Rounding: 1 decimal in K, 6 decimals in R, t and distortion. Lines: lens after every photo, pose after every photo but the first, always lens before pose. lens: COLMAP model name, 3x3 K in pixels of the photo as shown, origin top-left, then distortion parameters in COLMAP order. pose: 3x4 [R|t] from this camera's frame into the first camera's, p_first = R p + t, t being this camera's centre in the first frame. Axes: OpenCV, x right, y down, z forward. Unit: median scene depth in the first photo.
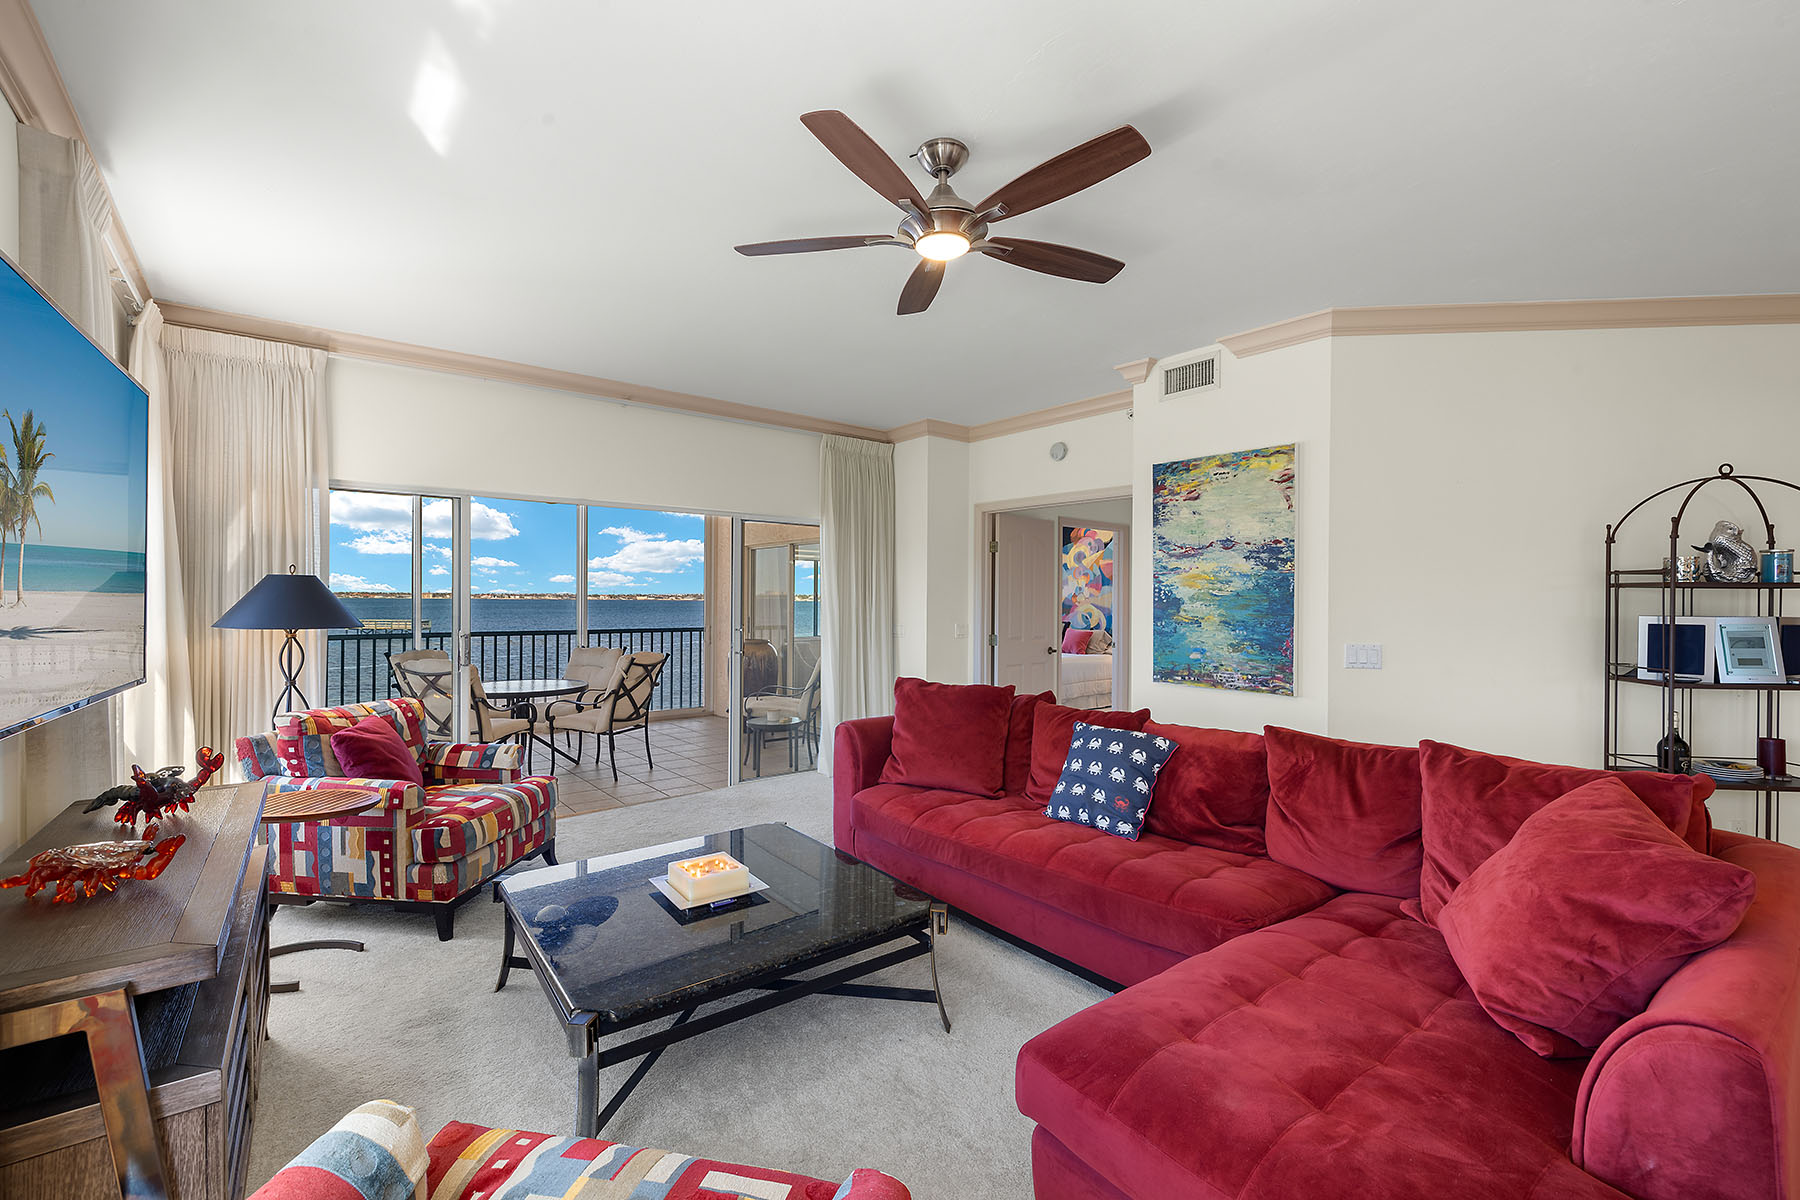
lens RADIAL K [[758.7, 0, 896.7], [0, 758.7, 599.7], [0, 0, 1]] dist [0.000862, -0.000948]
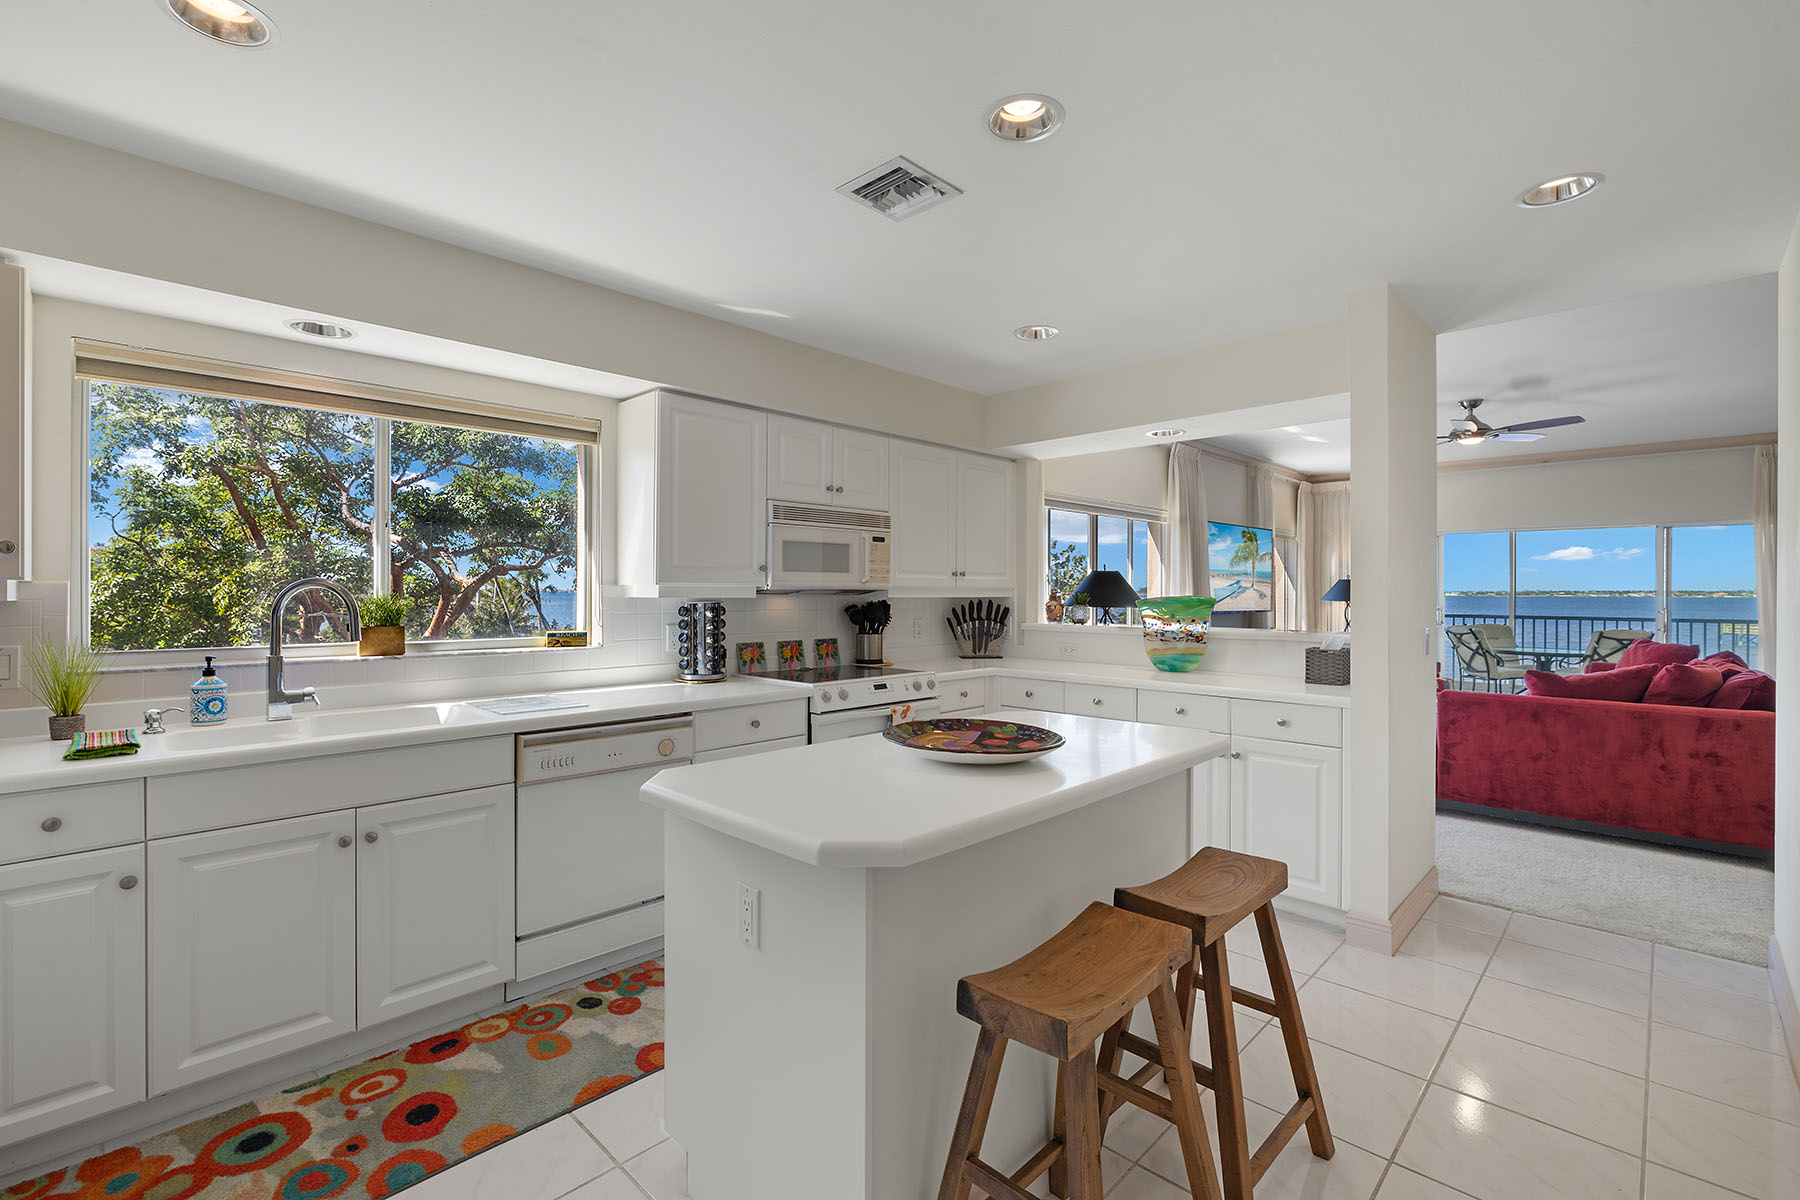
lens RADIAL K [[803.1, 0, 884.5], [0, 803.1, 594.5], [0, 0, 1]] dist [-0.005793, -0.000427]
pose [[0.111188, -0.000614, -0.993799, 1.495600], [-0.004346, 0.999990, -0.001104, 0.024809], [0.993790, 0.004442, 0.111185, -0.710992]]
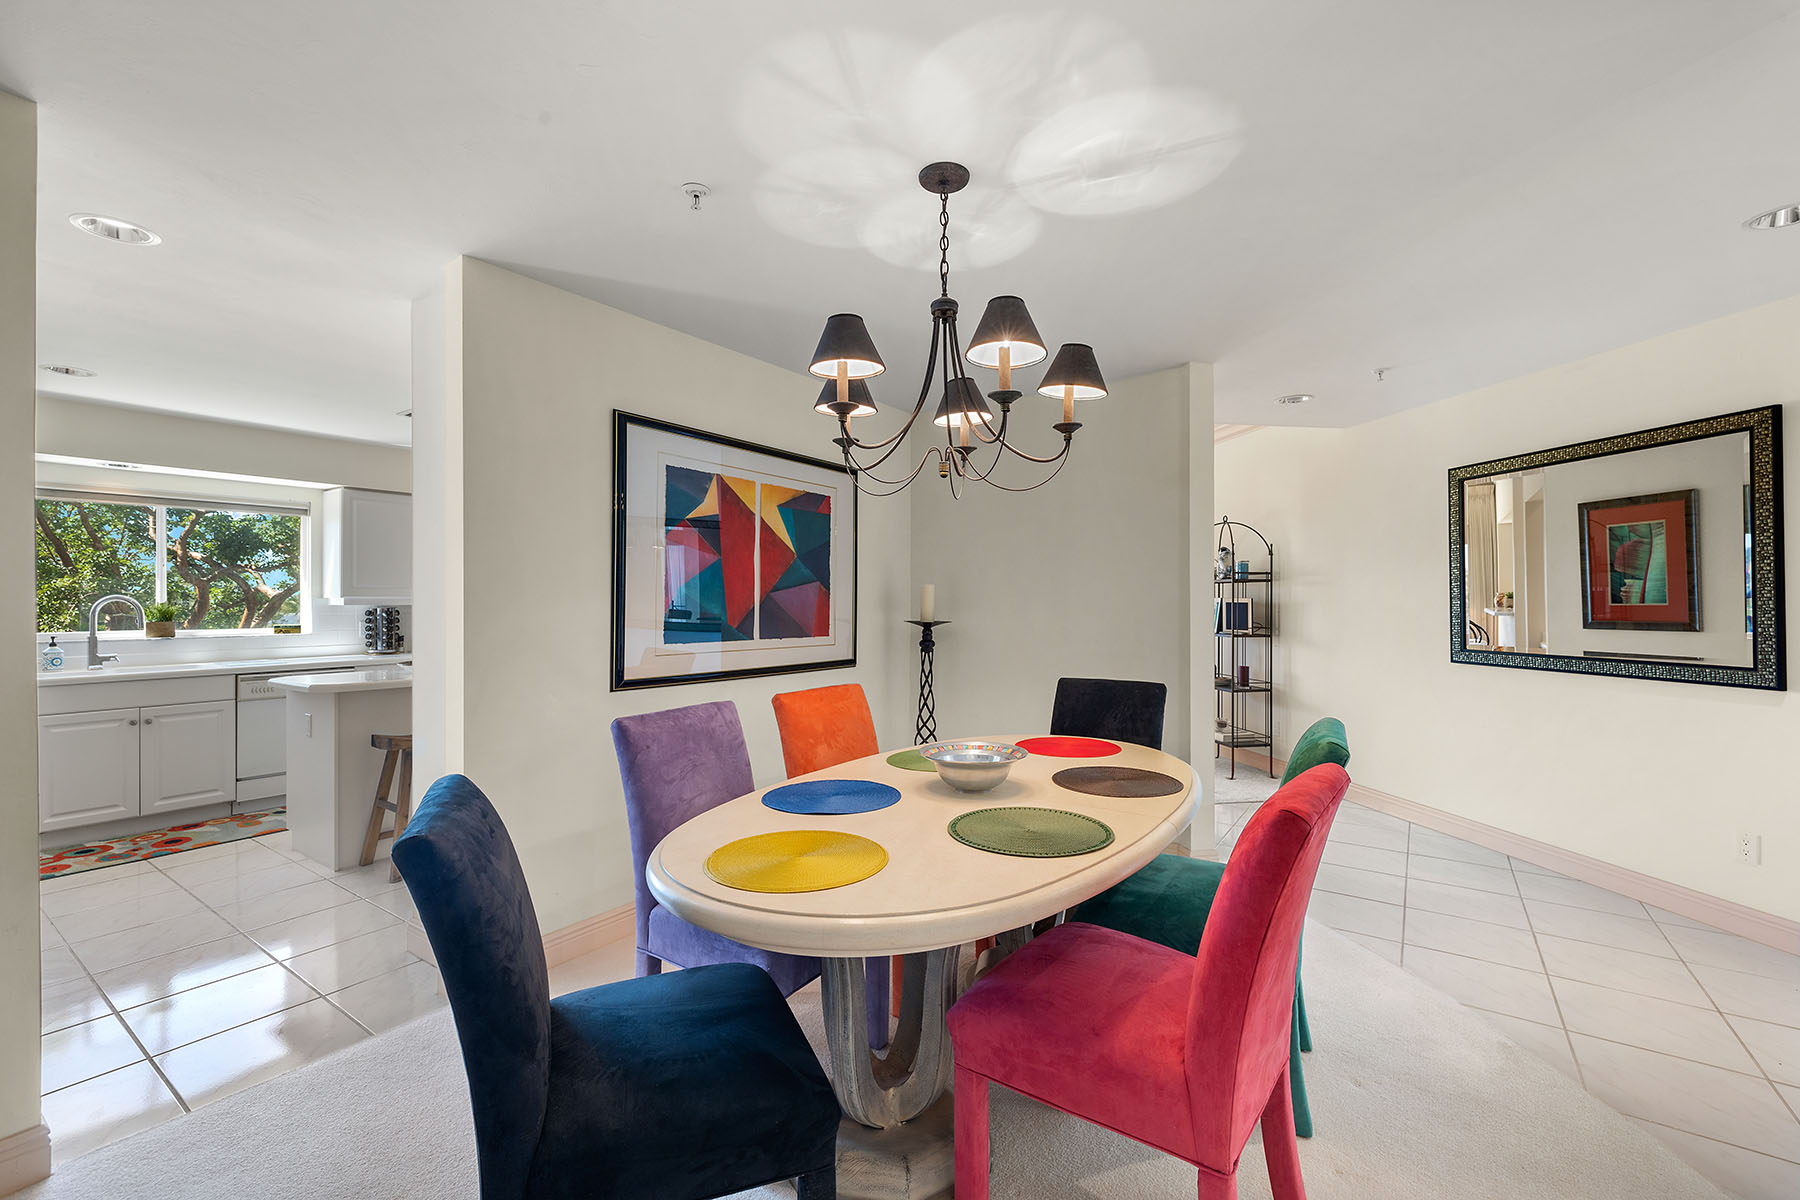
lens RADIAL K [[758.7, 0, 884.0], [0, 758.7, 599.7], [0, 0, 1]] dist [0.000862, -0.000948]
pose [[0.276056, -0.006406, -0.961120, 2.283066], [-0.001061, 0.999975, -0.006969, 0.026984], [0.961141, 0.002943, 0.276042, -0.265770]]
